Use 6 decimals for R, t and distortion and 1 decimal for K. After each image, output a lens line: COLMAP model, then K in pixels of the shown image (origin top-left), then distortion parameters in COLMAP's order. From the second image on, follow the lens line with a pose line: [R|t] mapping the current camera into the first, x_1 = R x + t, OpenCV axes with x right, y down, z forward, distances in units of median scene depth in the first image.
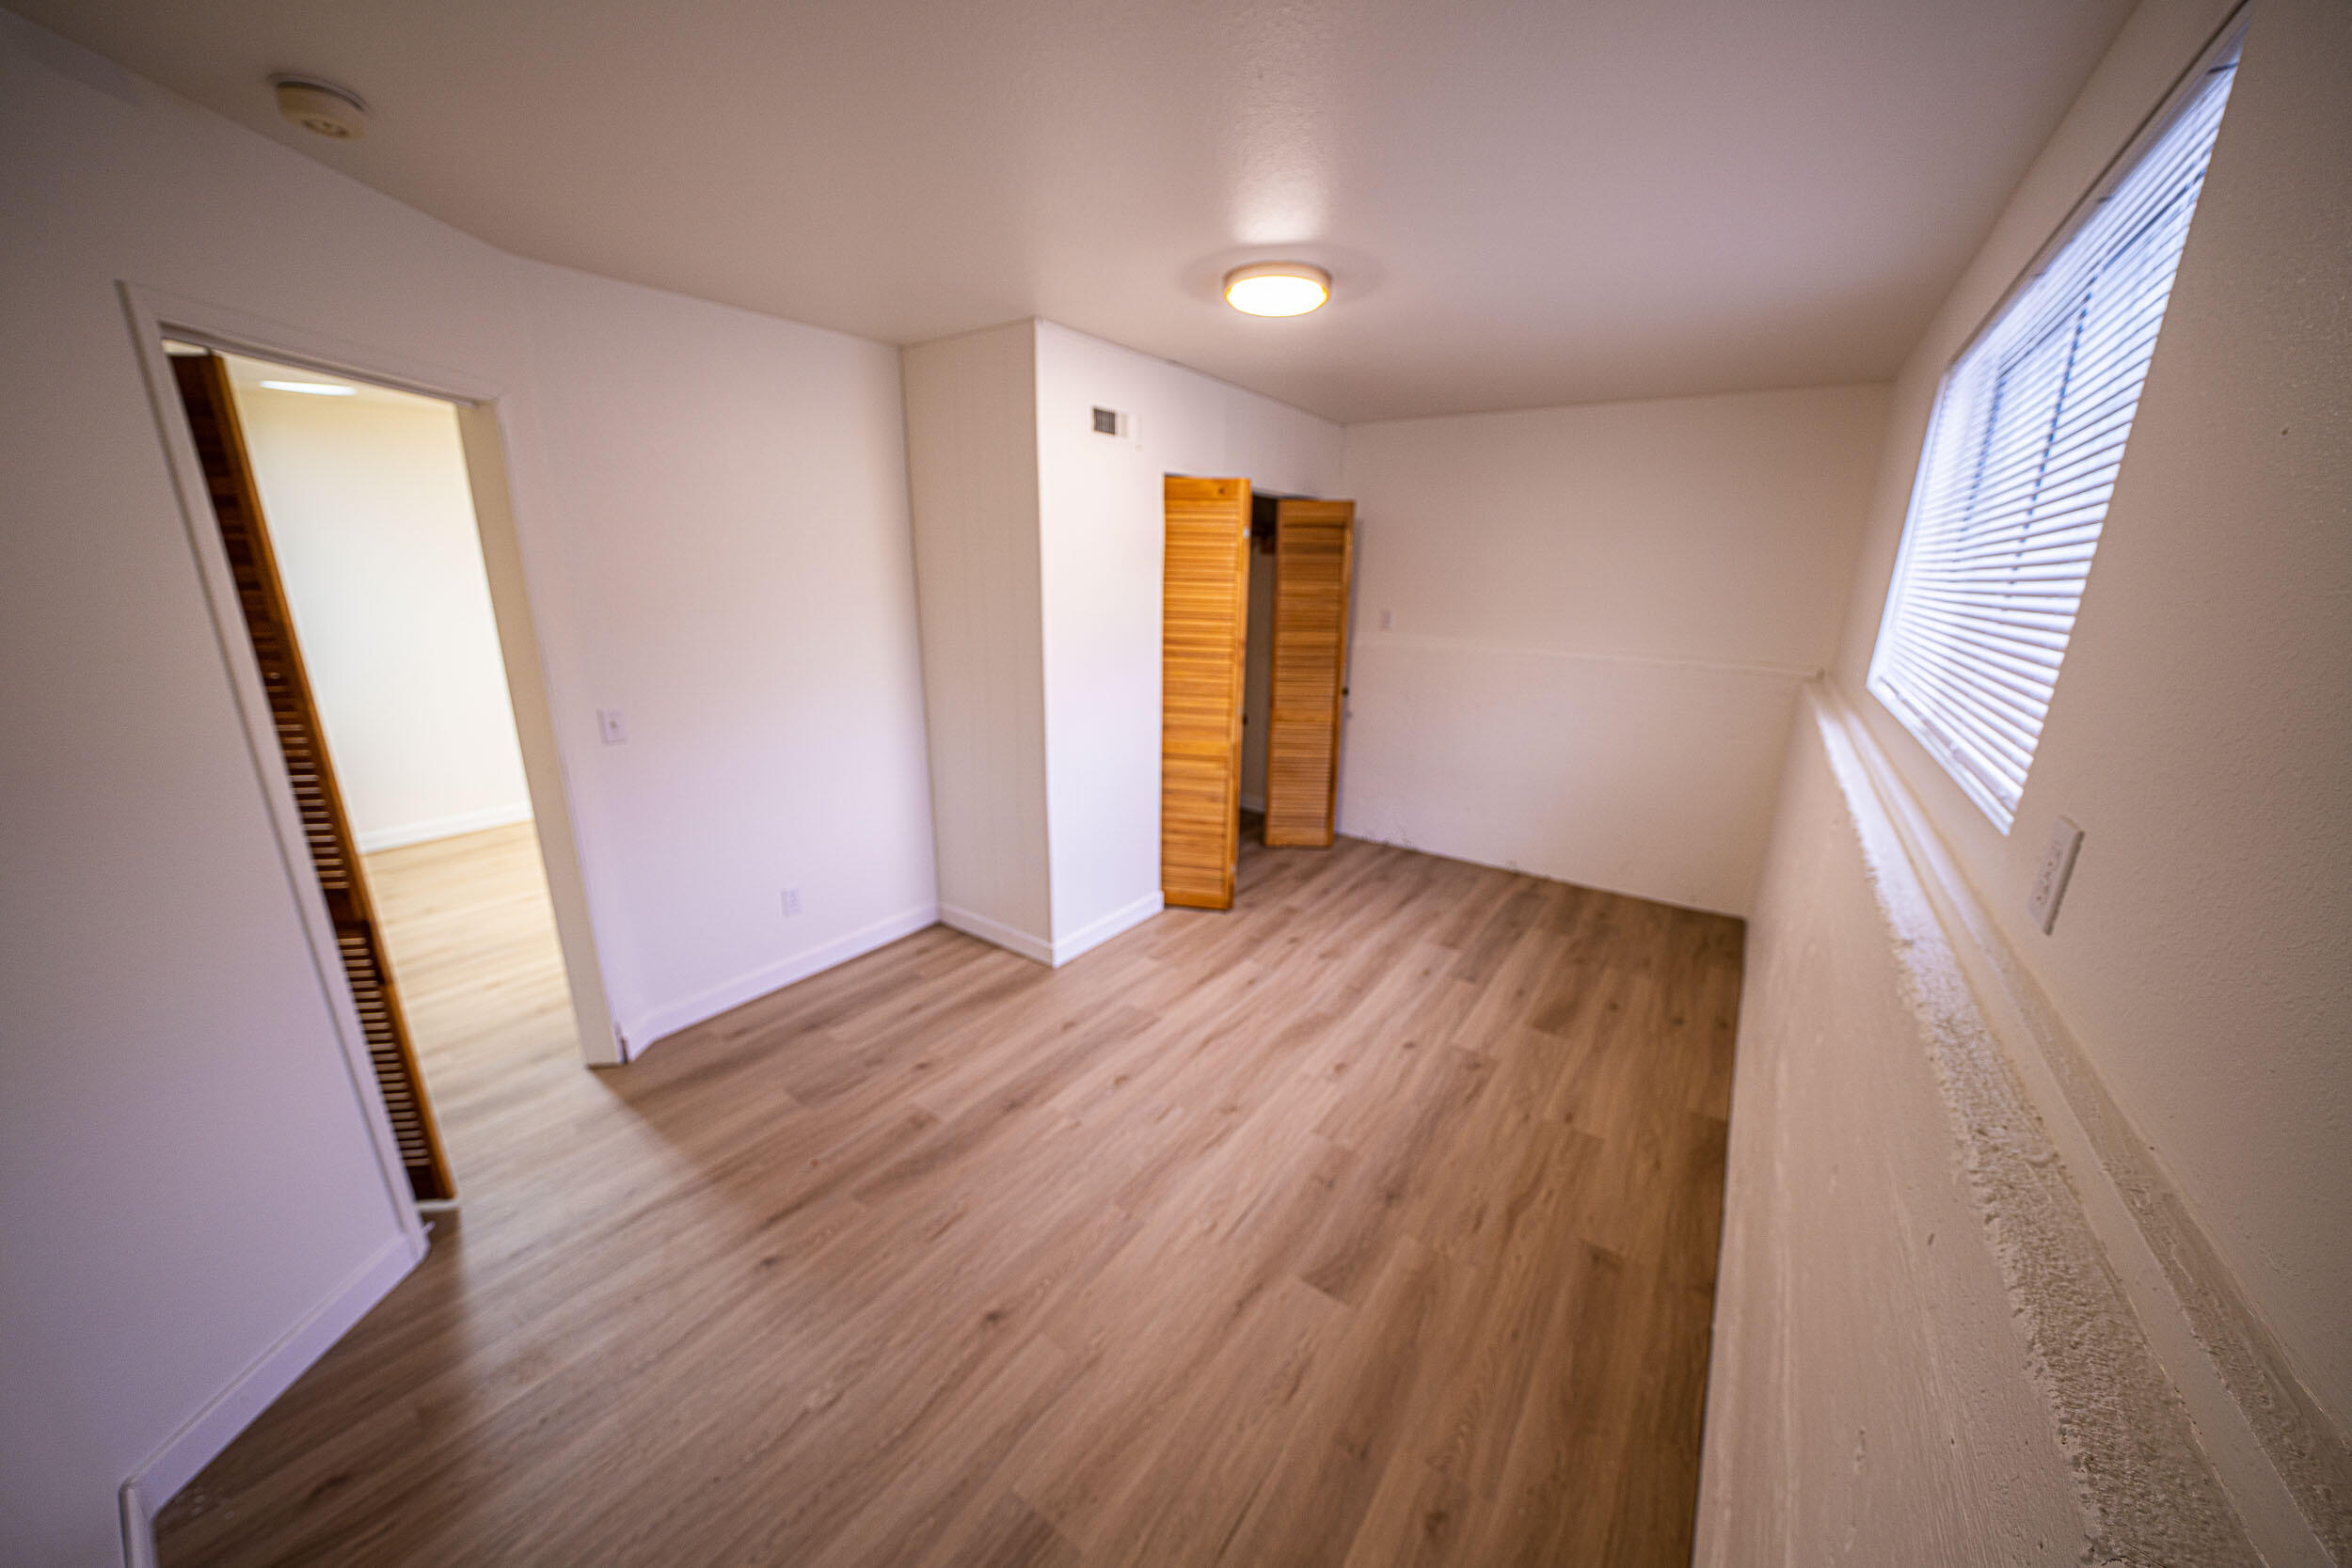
lens RADIAL K [[807.7, 0, 1180.2], [0, 807.7, 791.2], [0, 0, 1]] dist [-0.029583, 0.003252]
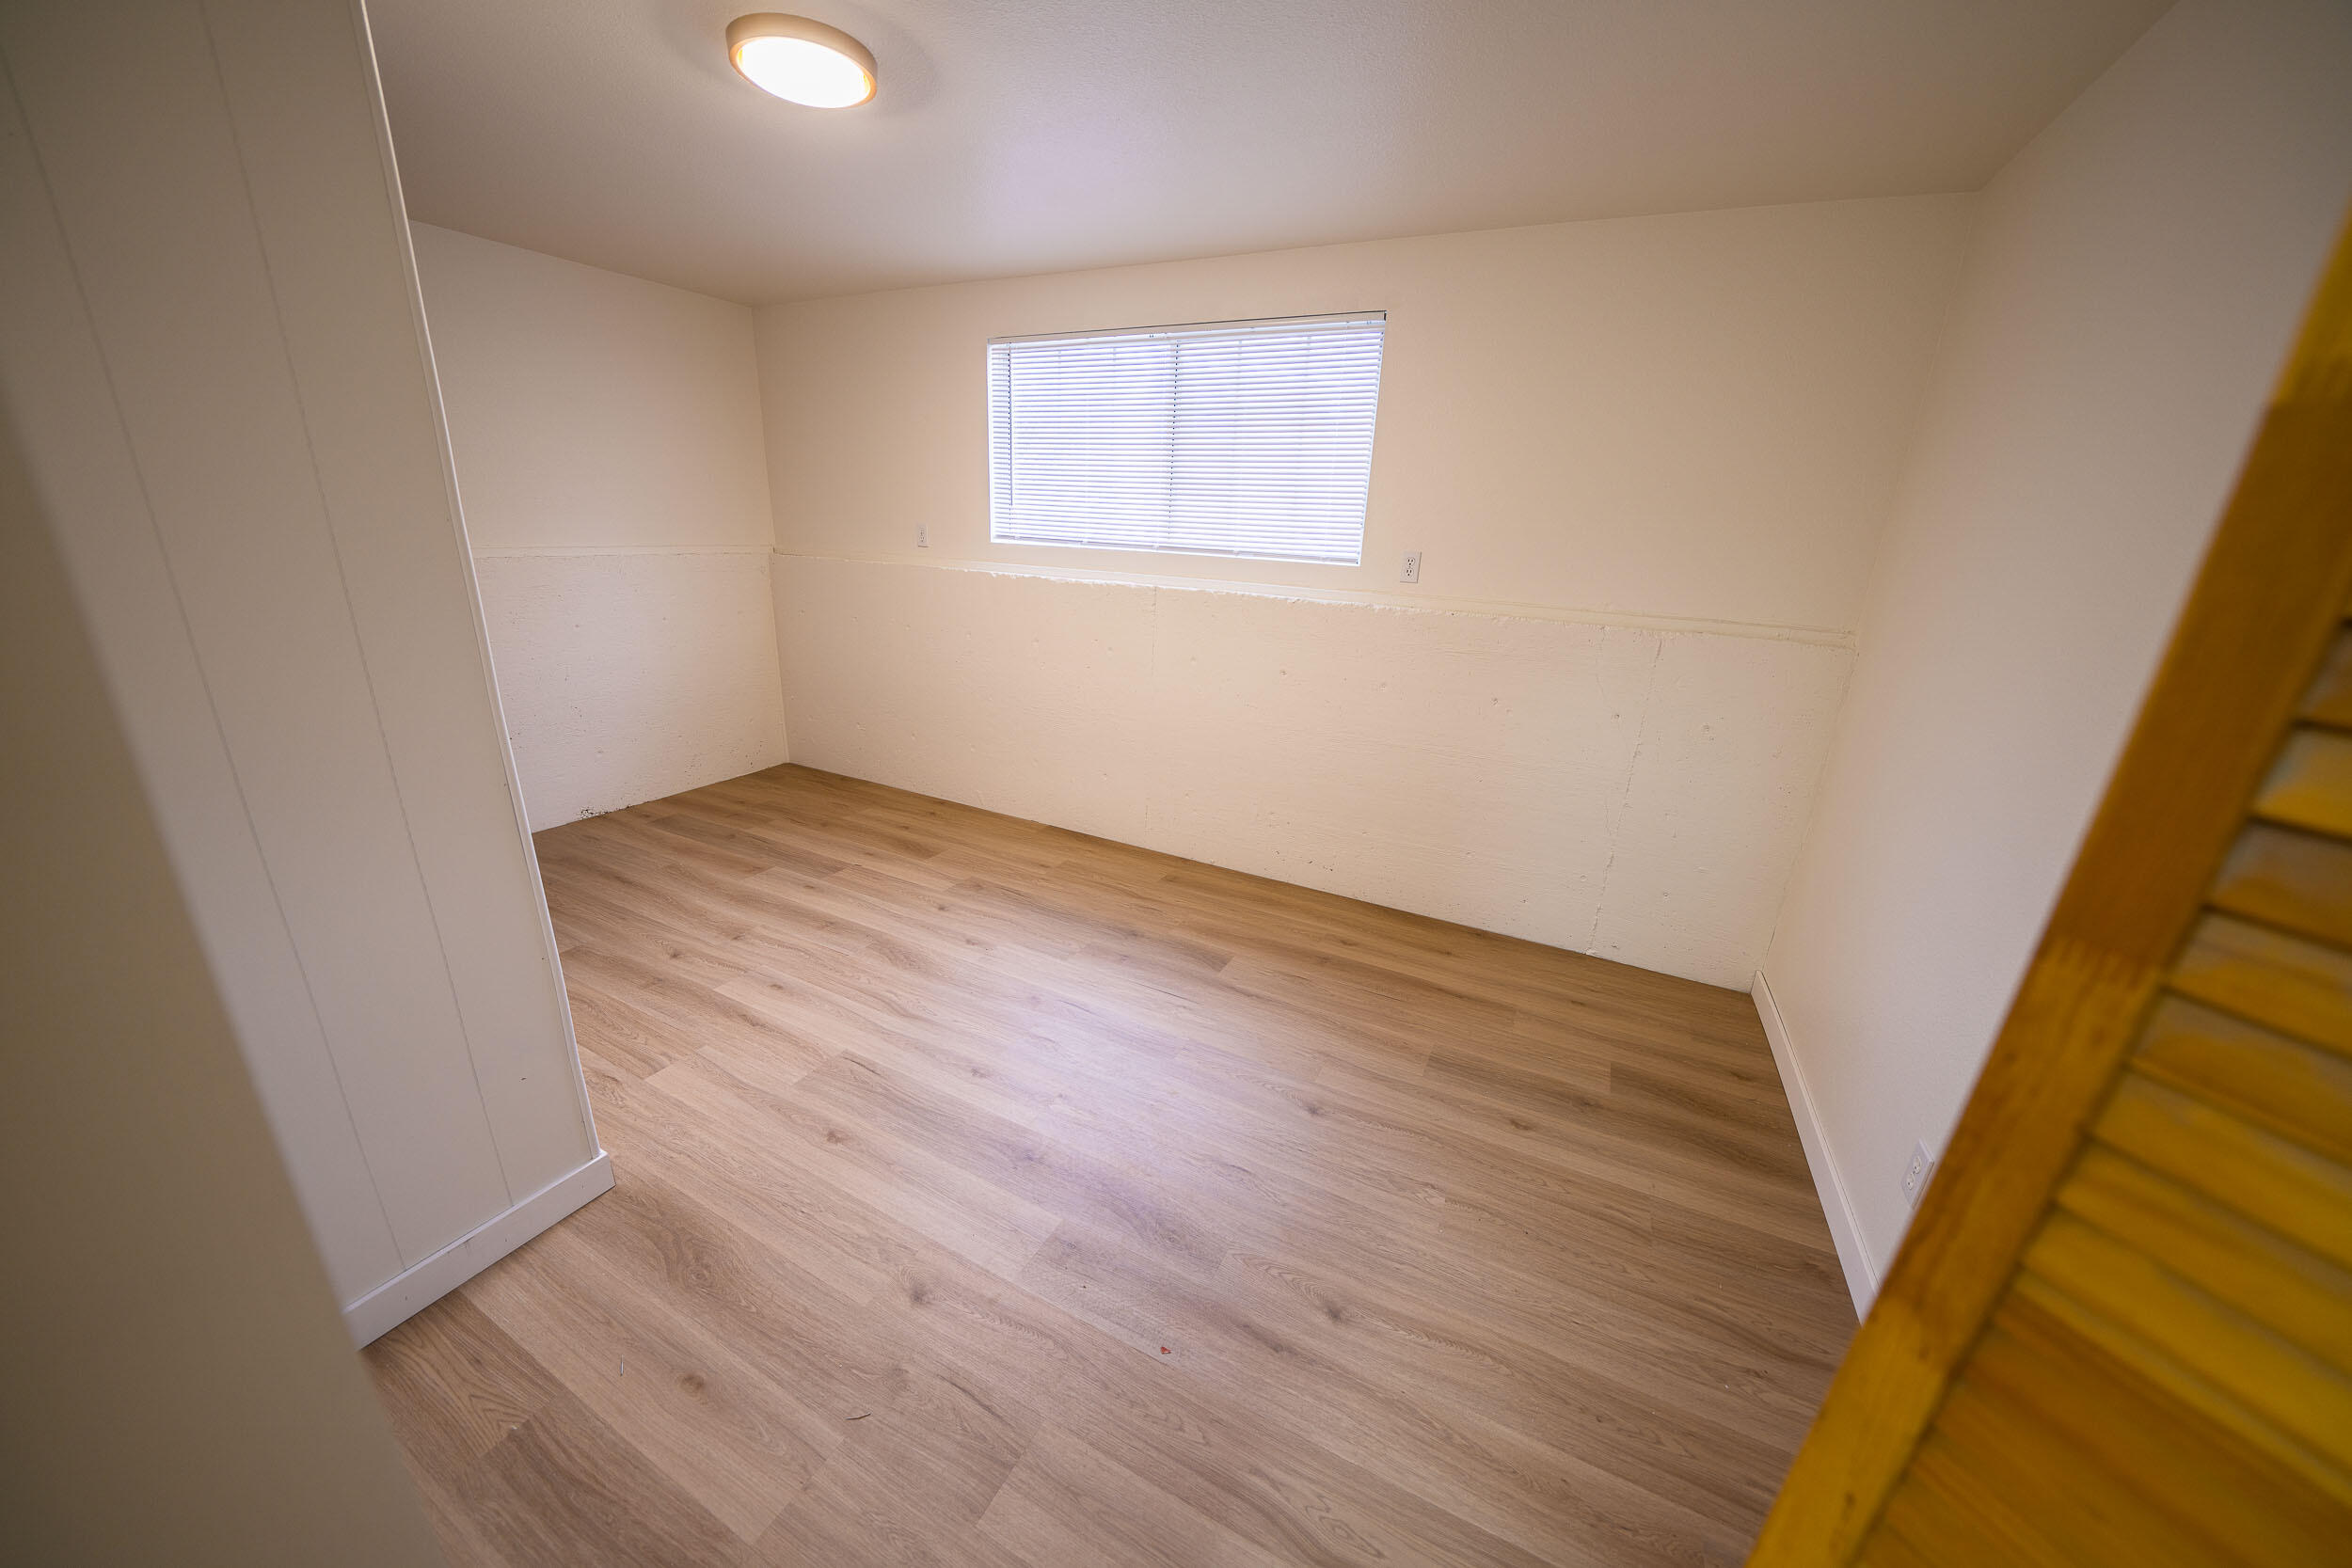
lens RADIAL K [[807.7, 0, 1180.2], [0, 807.7, 791.2], [0, 0, 1]] dist [-0.029583, 0.003252]
pose [[-0.146127, -0.332585, 0.931683, -0.692575], [0.218887, 0.907580, 0.358312, -0.140082], [-0.964746, 0.256293, -0.059824, 0.685512]]
